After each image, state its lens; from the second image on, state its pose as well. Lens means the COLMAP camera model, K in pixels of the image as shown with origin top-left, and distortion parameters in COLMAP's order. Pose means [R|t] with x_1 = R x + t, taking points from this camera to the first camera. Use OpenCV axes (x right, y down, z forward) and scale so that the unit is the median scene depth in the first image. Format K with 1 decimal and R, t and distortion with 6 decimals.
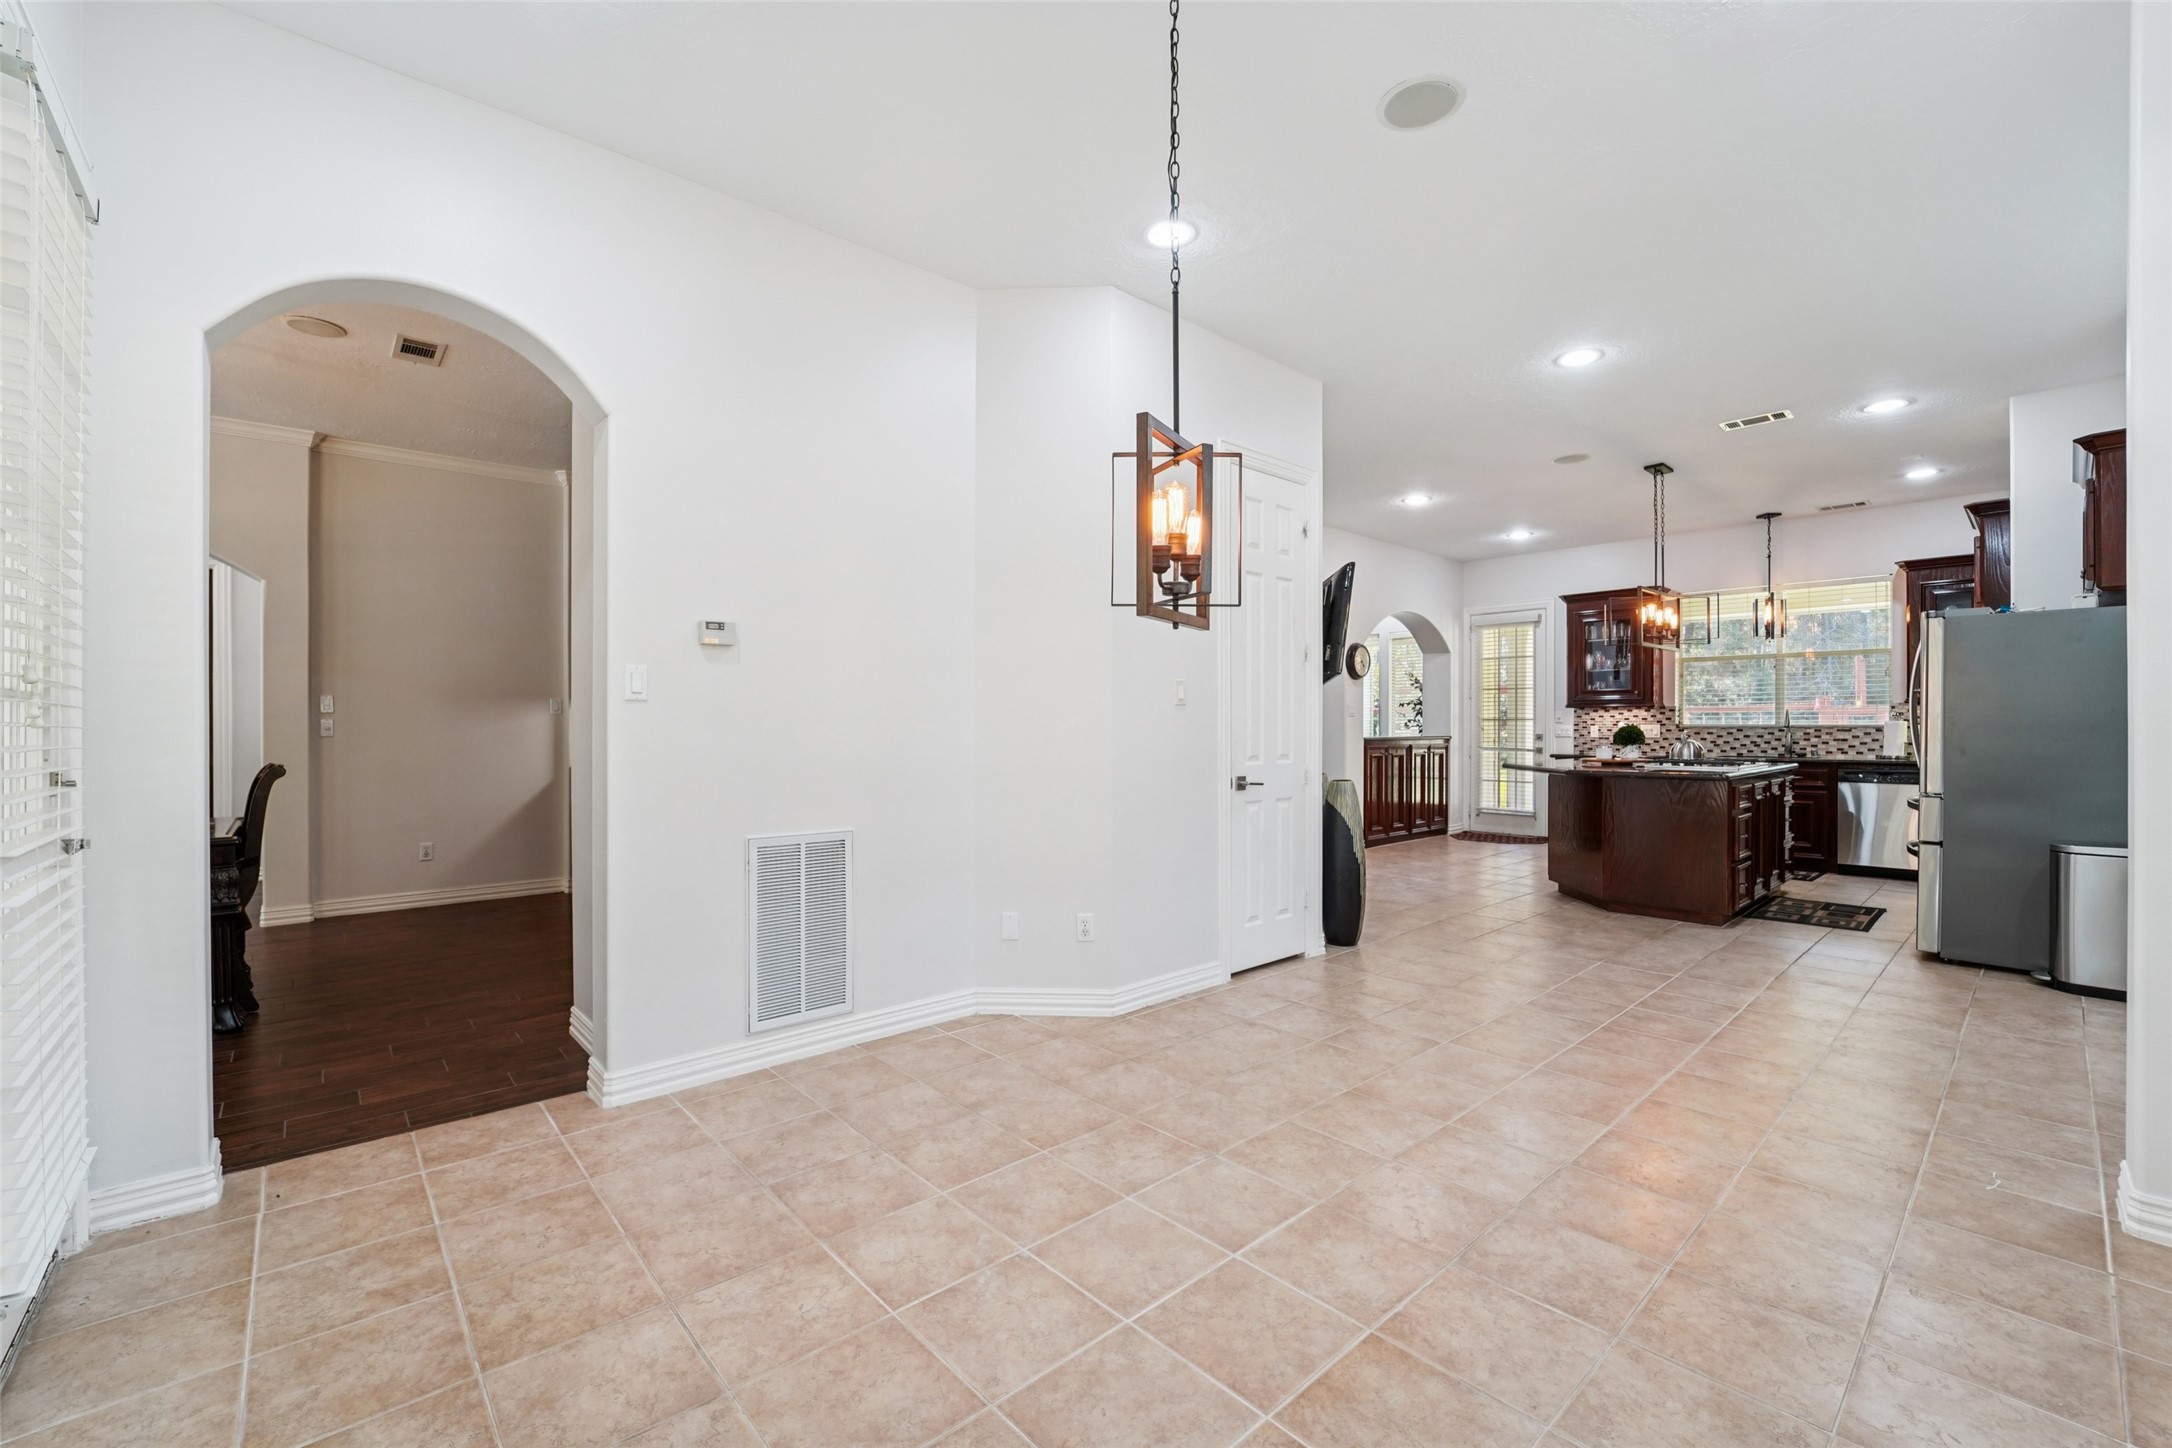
lens RADIAL K [[888.6, 0, 1077.8], [0, 888.6, 728.6], [0, 0, 1]] dist [-0.021816, -0.000496]
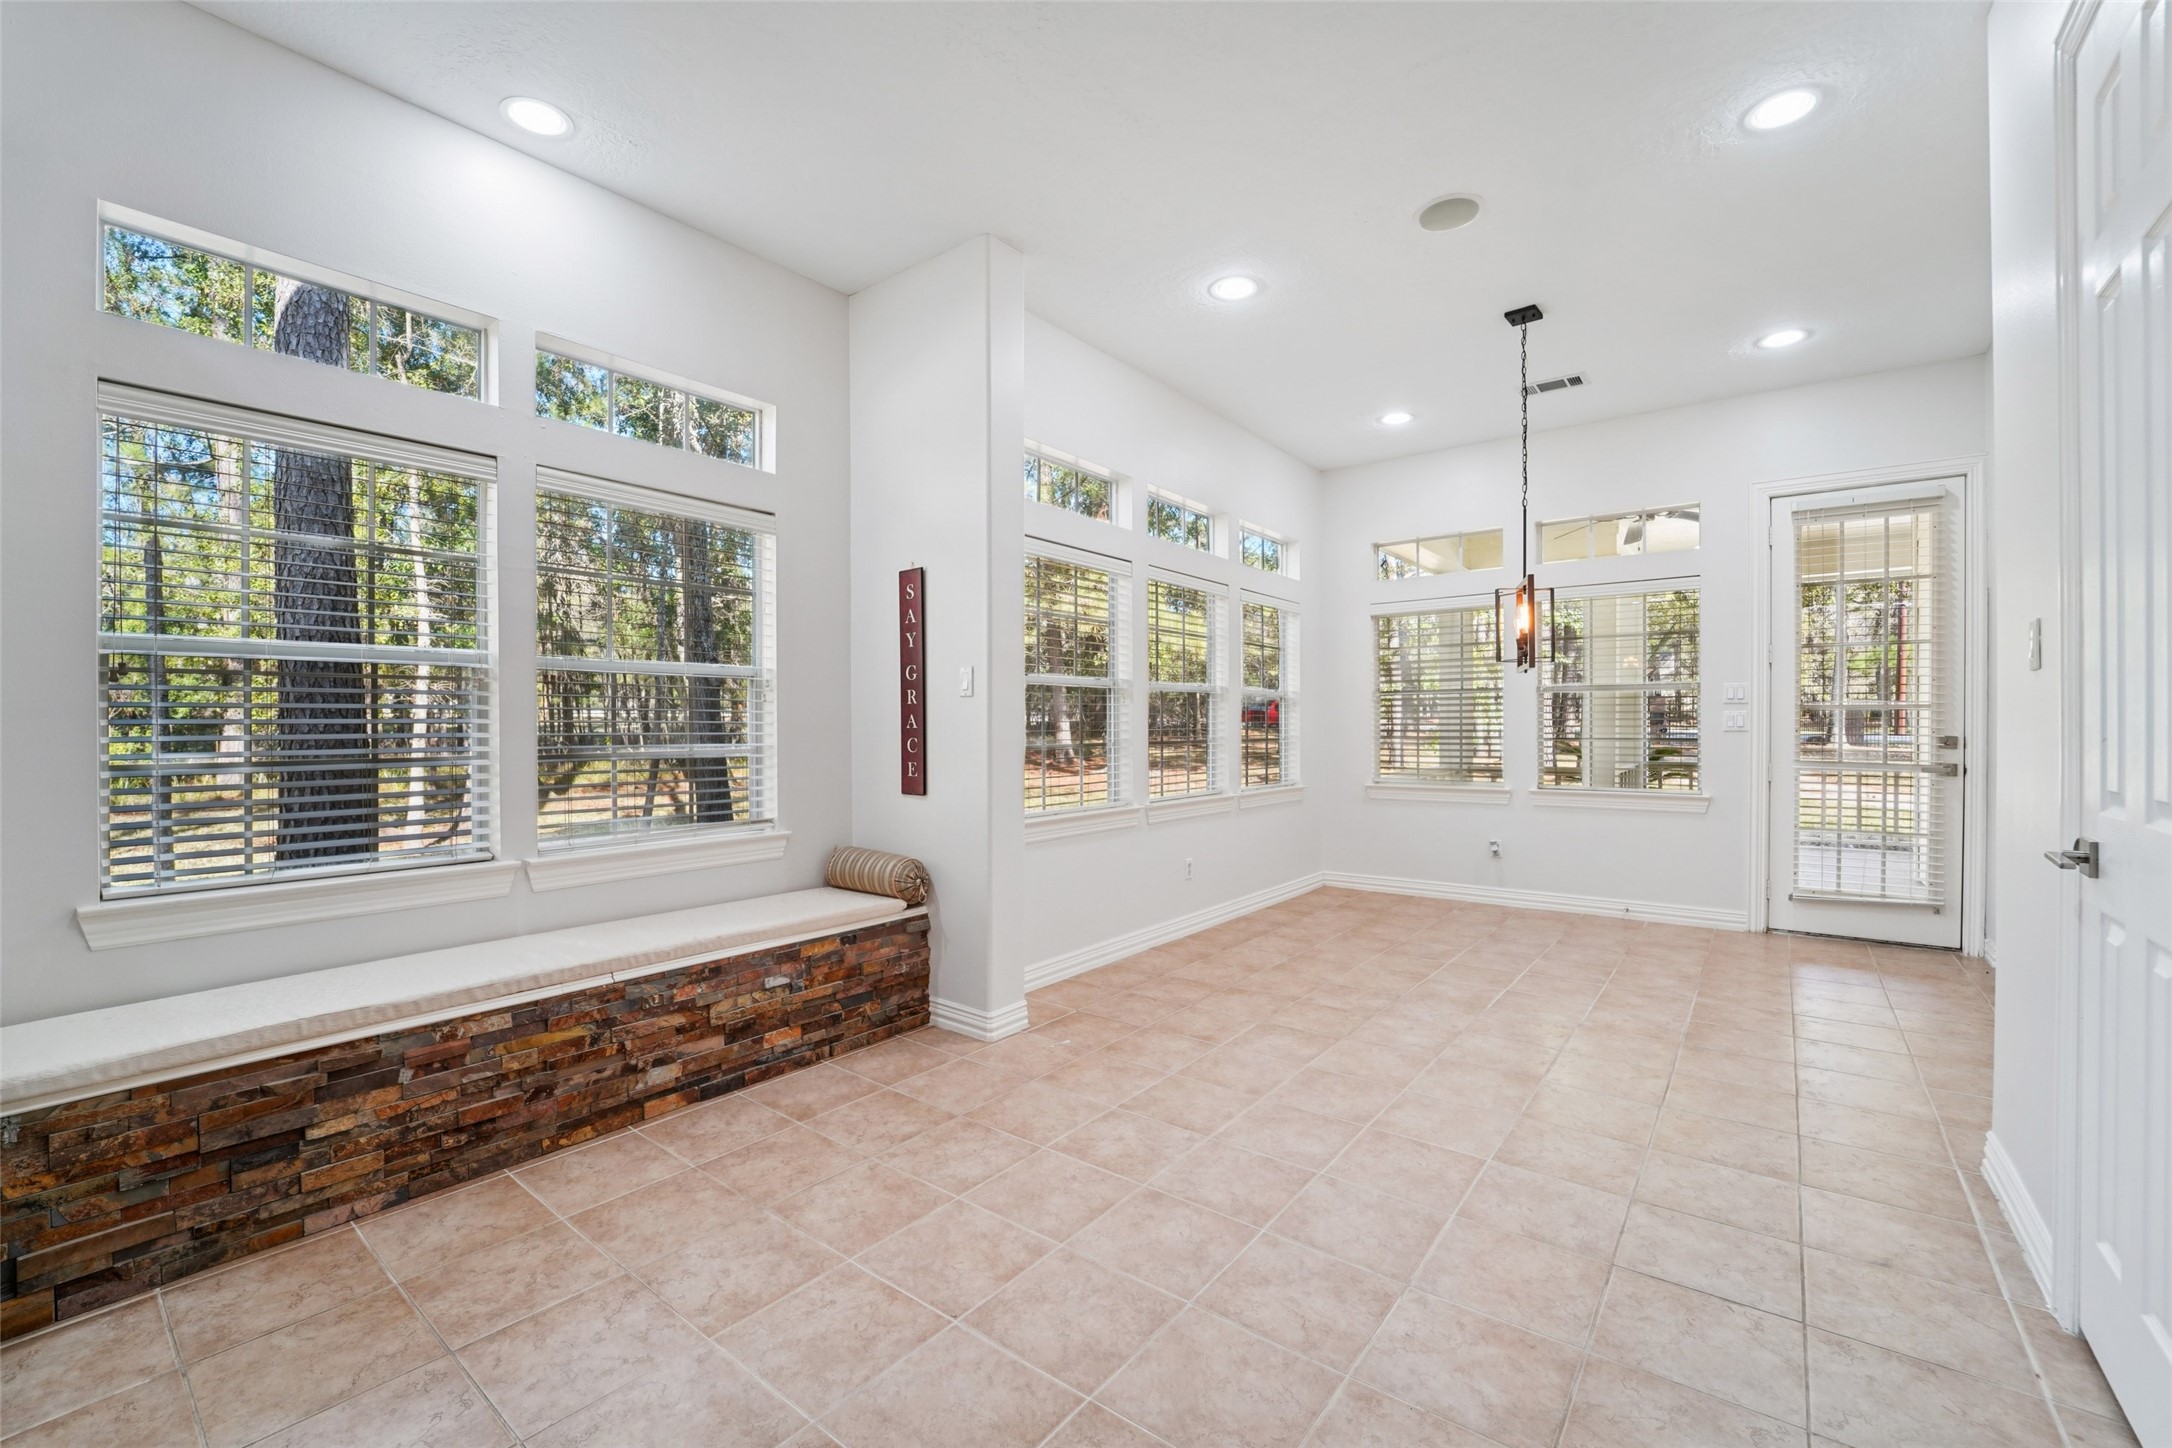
lens RADIAL K [[893.0, 0, 1073.7], [0, 893.0, 727.5], [0, 0, 1]] dist [-0.022393, 0.000239]
pose [[-0.984728, 0.005784, -0.174002, 0.845212], [0.005121, 0.999978, 0.004261, 0.001204], [0.174023, 0.003305, -0.984736, 1.599518]]
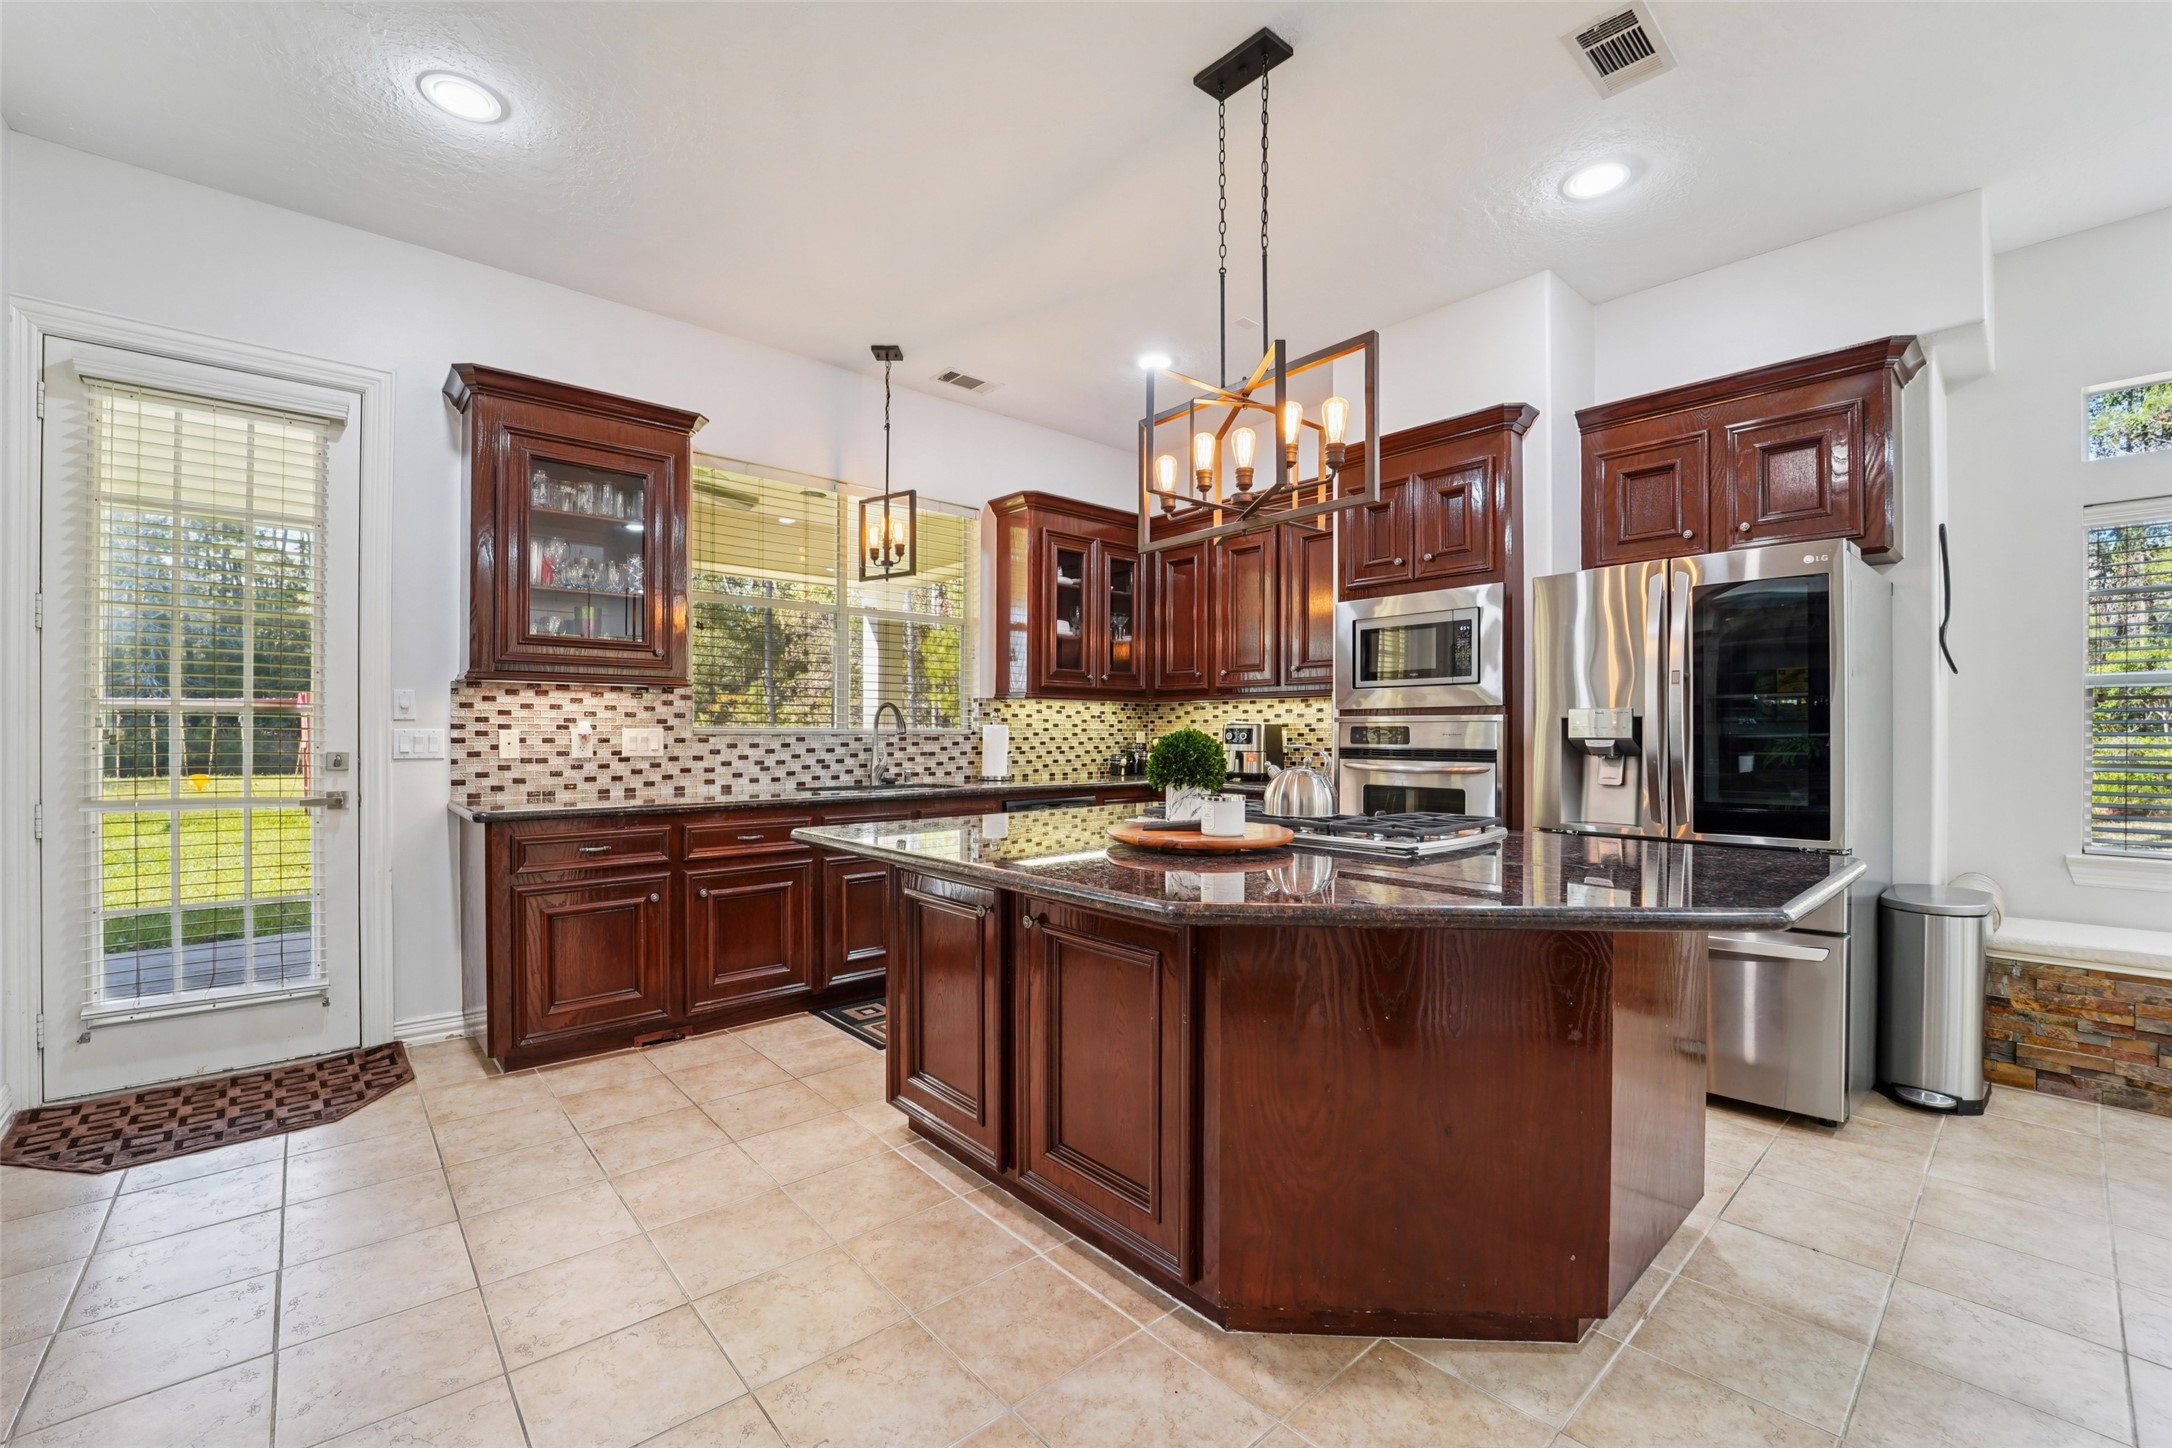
lens RADIAL K [[891.4, 0, 1083.3], [0, 891.4, 735.3], [0, 0, 1]] dist [-0.019491, 0.000358]
pose [[-0.002470, -0.002245, 0.999994, 0.498601], [-0.000496, 0.999997, 0.002244, -0.004174], [-0.999997, -0.000491, -0.002472, 1.939359]]
